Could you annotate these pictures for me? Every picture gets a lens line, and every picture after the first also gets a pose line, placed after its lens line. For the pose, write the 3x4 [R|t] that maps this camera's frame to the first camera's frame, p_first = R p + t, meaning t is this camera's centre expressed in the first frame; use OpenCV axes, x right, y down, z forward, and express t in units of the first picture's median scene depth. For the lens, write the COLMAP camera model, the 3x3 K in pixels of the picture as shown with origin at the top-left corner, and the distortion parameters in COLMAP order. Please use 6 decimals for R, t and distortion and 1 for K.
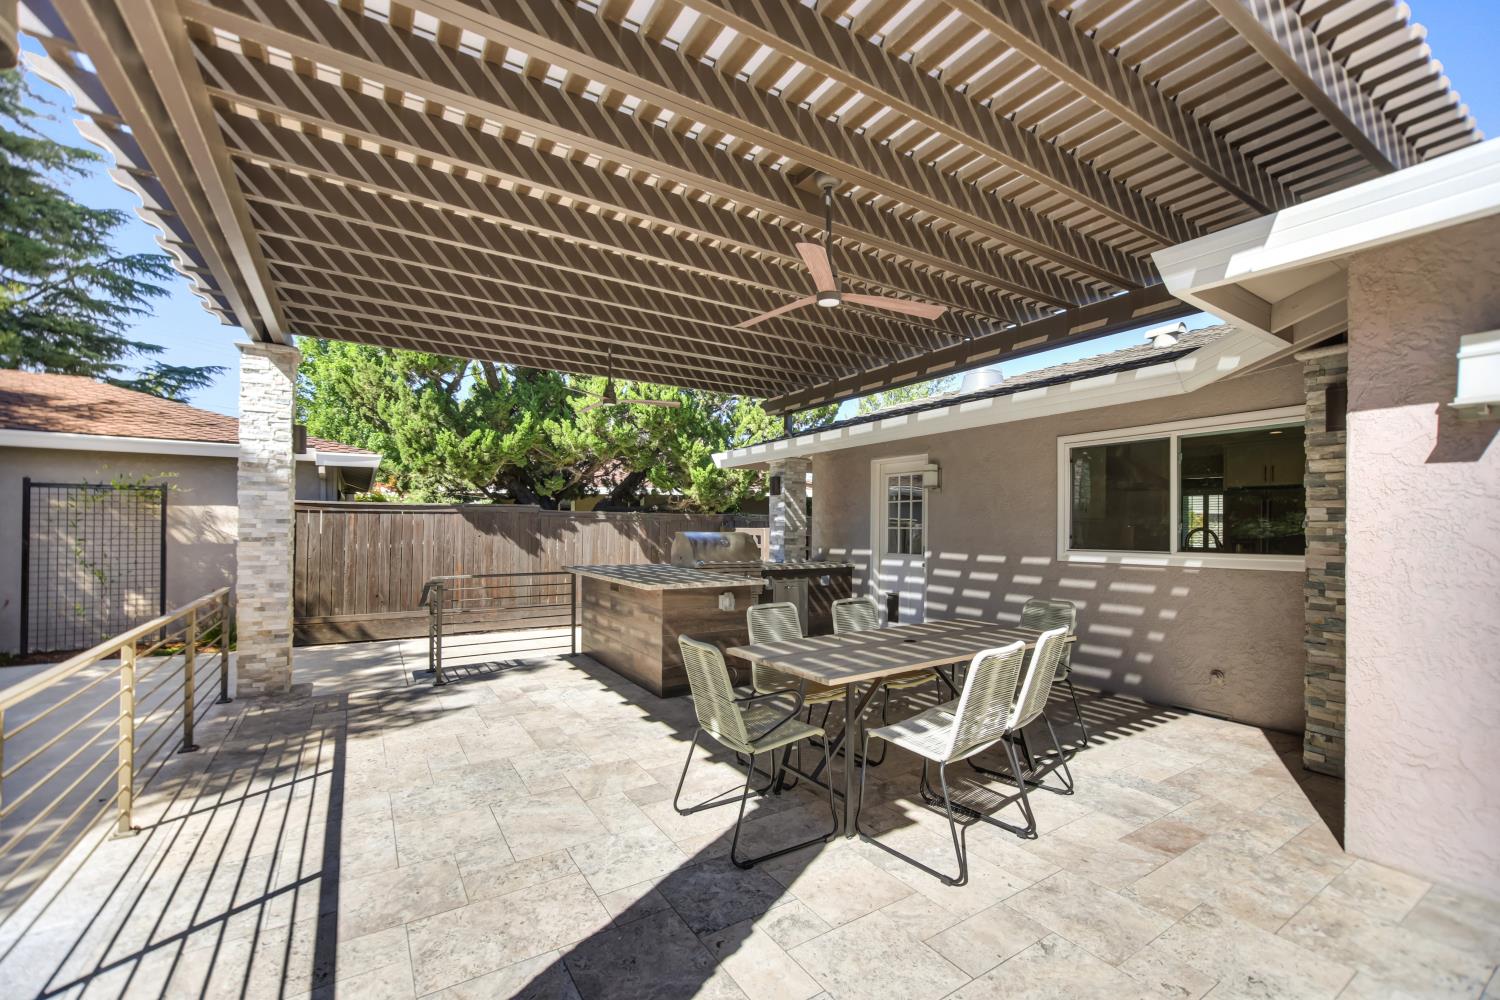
lens RADIAL K [[615.7, 0, 721.1], [0, 615.7, 520.3], [0, 0, 1]] dist [-0.008415, 0.000082]
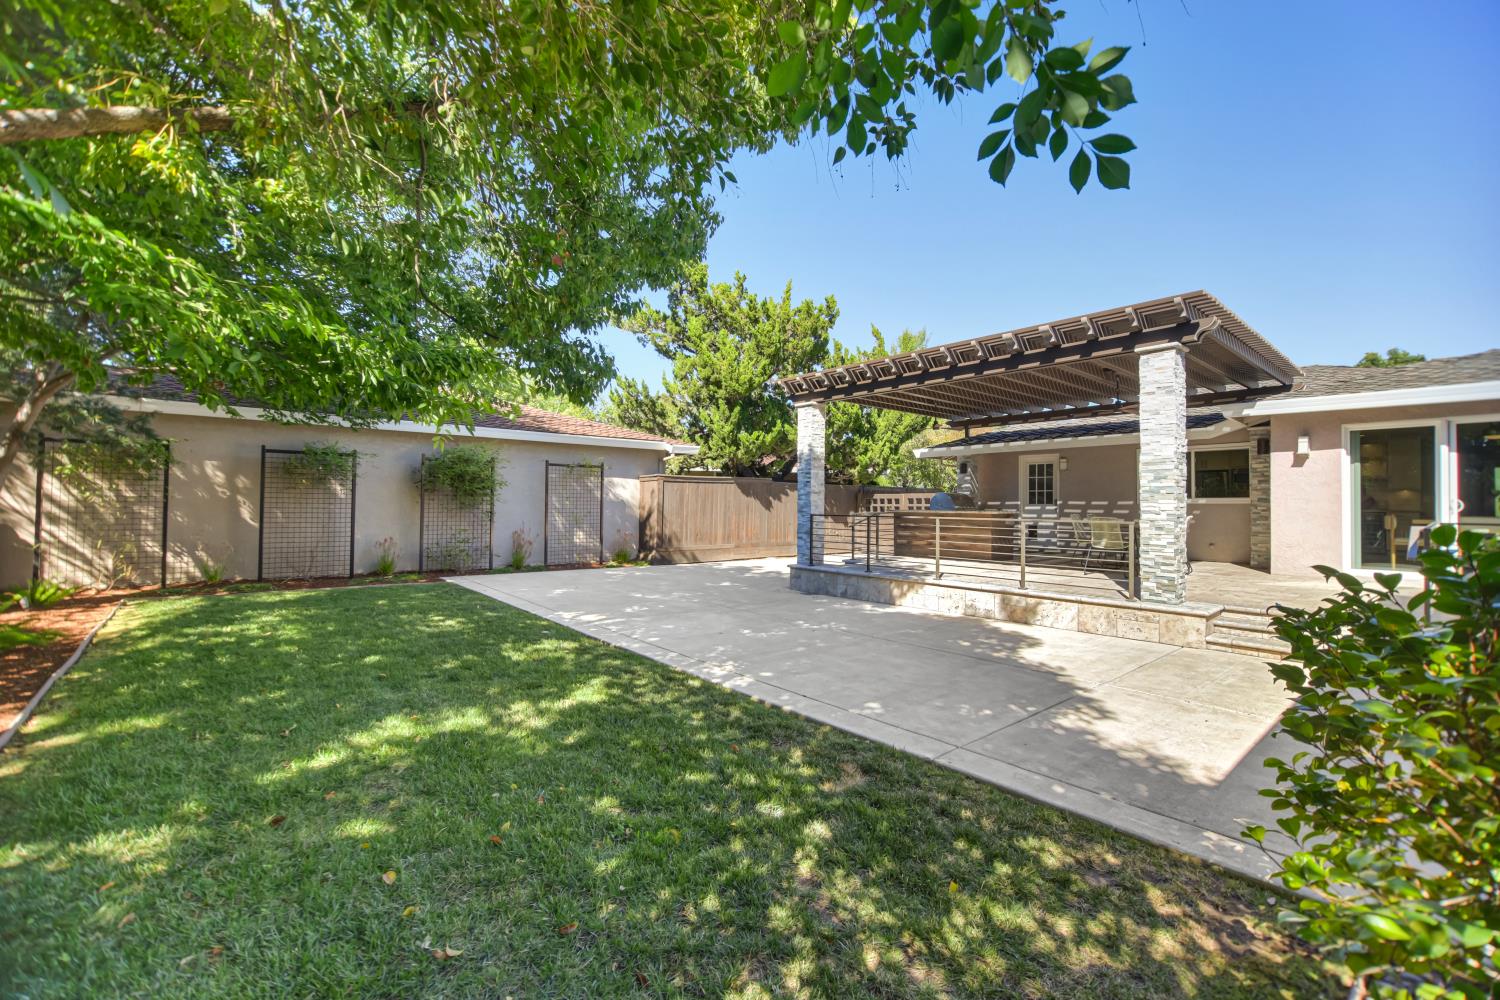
lens RADIAL K [[615.7, 0, 694.5], [0, 615.7, 494.4], [0, 0, 1]] dist [-0.008415, 0.000082]
pose [[0.992849, 0.001570, 0.119365, -1.002703], [-0.001141, 0.999993, -0.003663, 0.032599], [-0.119370, 0.003501, 0.992844, -0.787083]]
